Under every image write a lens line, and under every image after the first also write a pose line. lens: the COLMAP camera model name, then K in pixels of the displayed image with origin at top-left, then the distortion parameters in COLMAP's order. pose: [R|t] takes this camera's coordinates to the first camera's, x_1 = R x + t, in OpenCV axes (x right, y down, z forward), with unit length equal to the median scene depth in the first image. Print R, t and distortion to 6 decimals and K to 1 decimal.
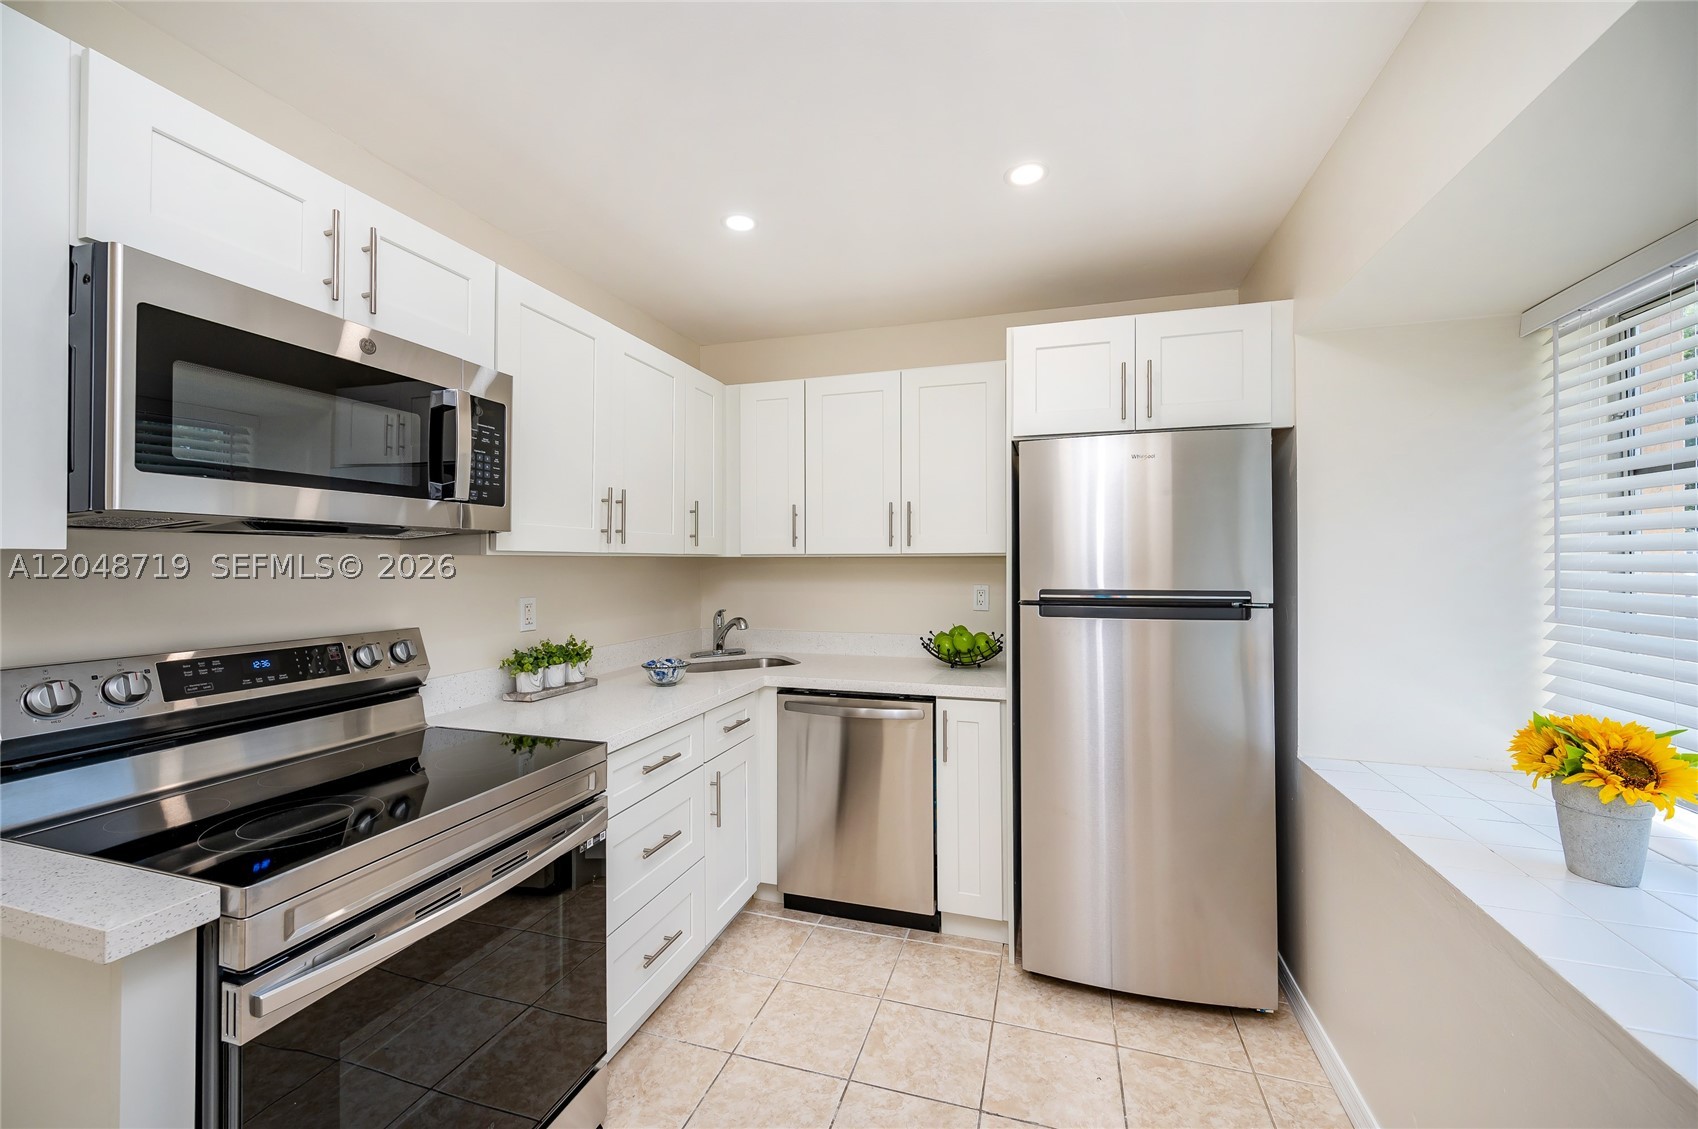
lens RADIAL K [[667.2, 0, 852.3], [0, 667.2, 556.1], [0, 0, 1]] dist [-0.004255, -0.001356]
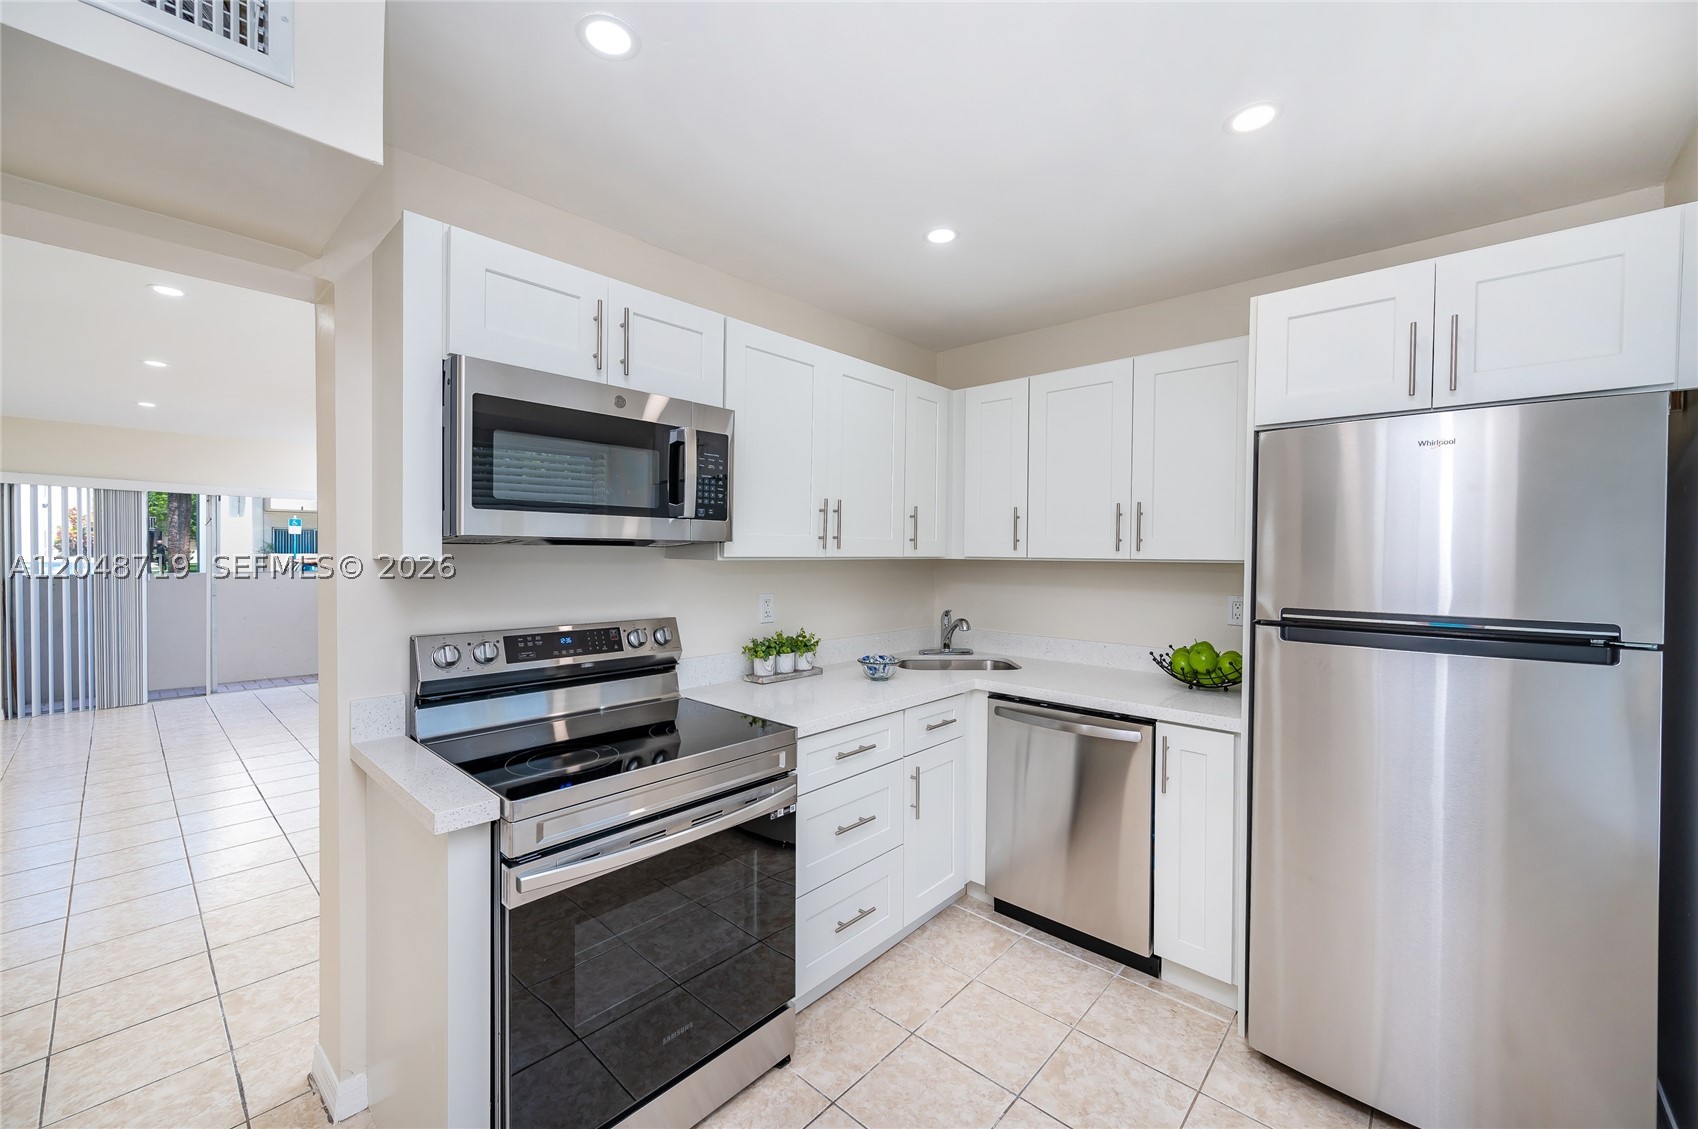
lens RADIAL K [[667.2, 0, 840.1], [0, 667.2, 561.4], [0, 0, 1]] dist [-0.004255, -0.001356]
pose [[0.902841, 0.016256, -0.429667, 0.161061], [-0.007397, 0.999724, 0.022282, -0.027154], [0.429911, -0.016939, 0.902712, 0.005927]]
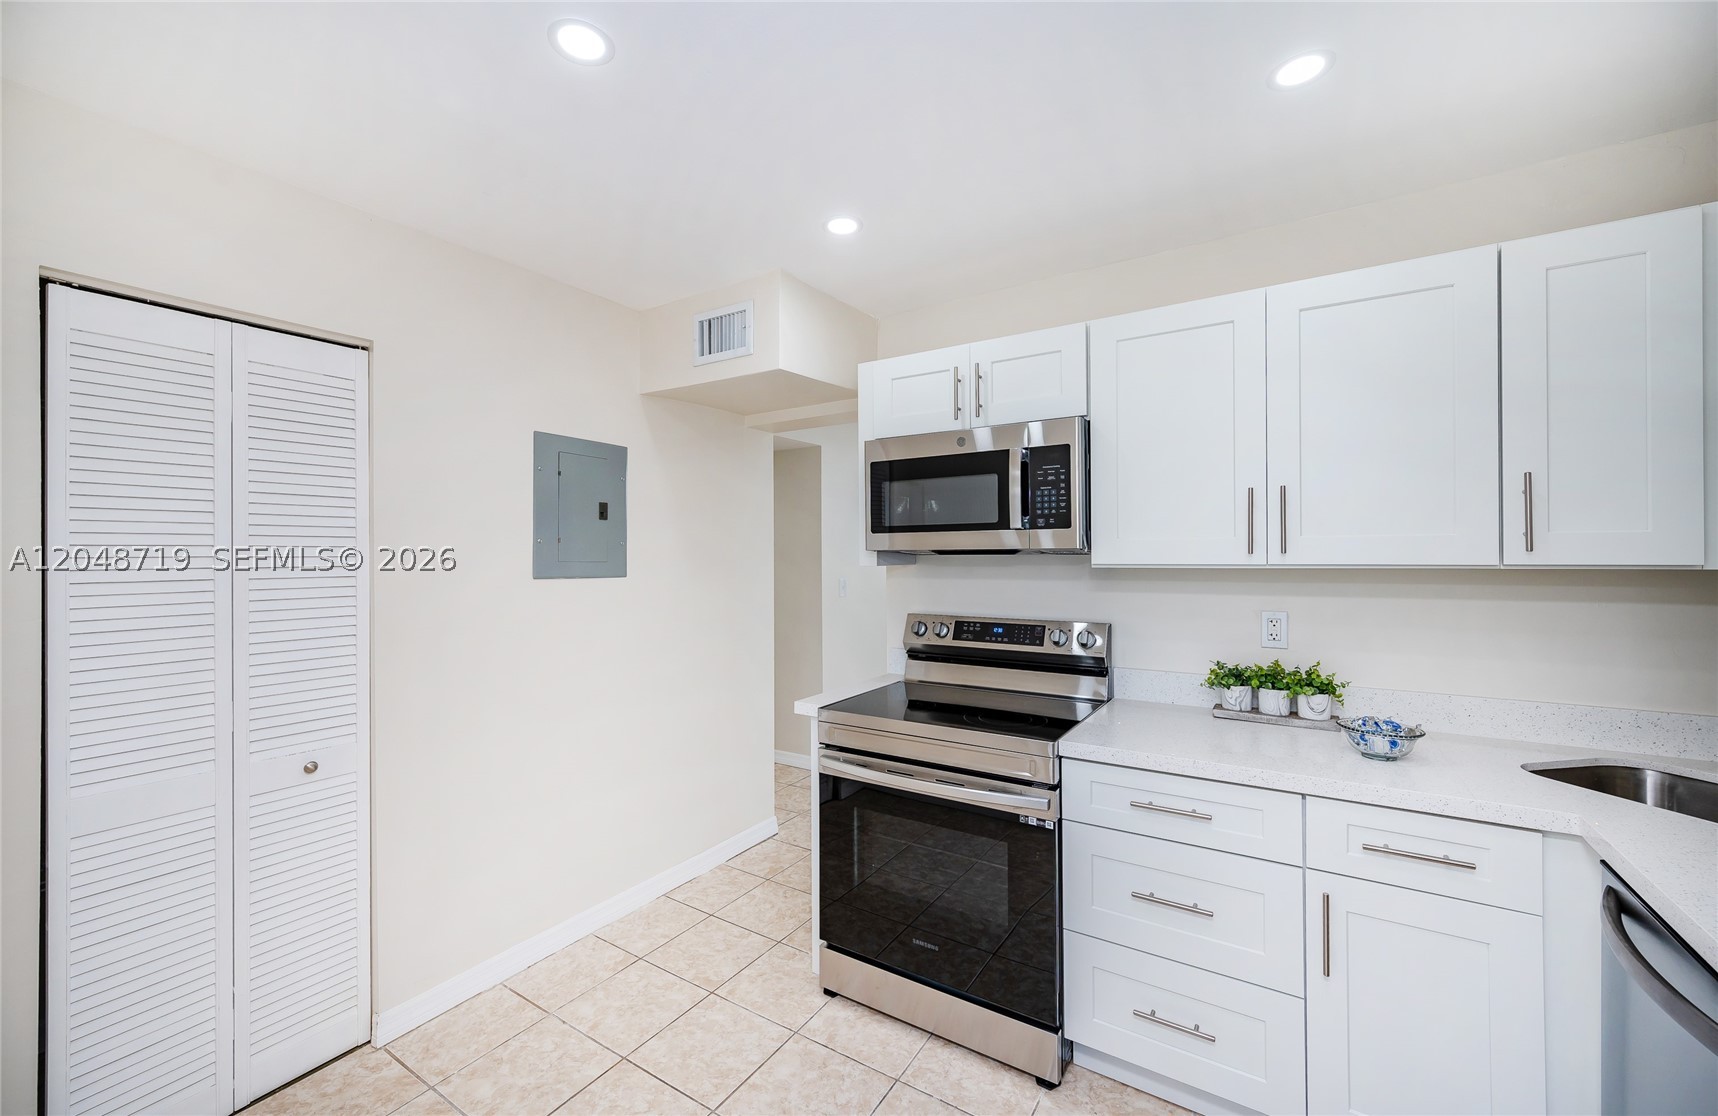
lens RADIAL K [[660.3, 0, 869.7], [0, 660.3, 555.9], [0, 0, 1]] dist [-0.001953, -0.000026]
pose [[-0.251862, 0.002631, -0.967760, 0.663316], [0.013052, 0.999915, -0.000678, -0.025762], [0.967675, -0.012802, -0.251875, 0.867333]]
